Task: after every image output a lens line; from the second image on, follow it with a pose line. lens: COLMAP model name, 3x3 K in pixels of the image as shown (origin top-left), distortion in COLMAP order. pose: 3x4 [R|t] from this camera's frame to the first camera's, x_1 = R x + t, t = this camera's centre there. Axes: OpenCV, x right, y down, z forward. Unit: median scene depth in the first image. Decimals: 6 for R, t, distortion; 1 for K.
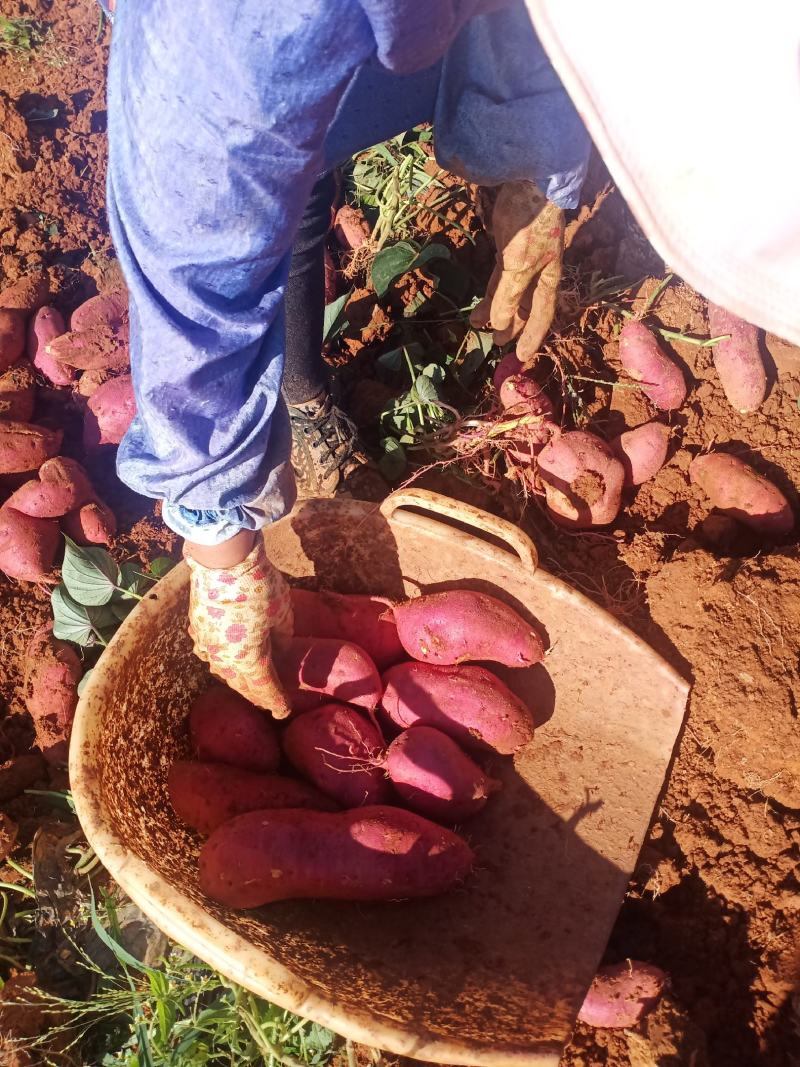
lens RADIAL K [[853.1, 0, 375.7], [0, 853.1, 533.5], [0, 0, 1]] dist [0.047685, -0.124163]
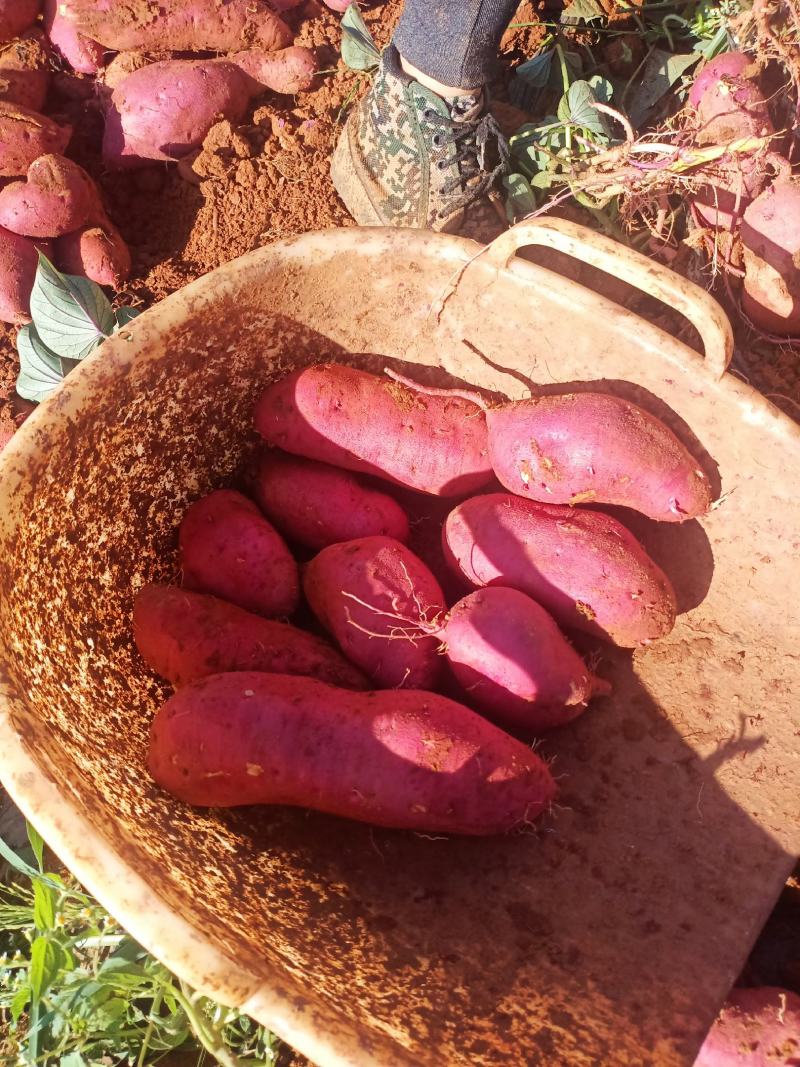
lens RADIAL K [[853.1, 0, 375.7], [0, 853.1, 533.5], [0, 0, 1]] dist [0.047685, -0.124163]
pose [[0.985921, 0.141681, -0.088805, 0.008076], [-0.124247, 0.976159, 0.177980, 0.080736], [0.111904, -0.164440, 0.980019, 0.352274]]
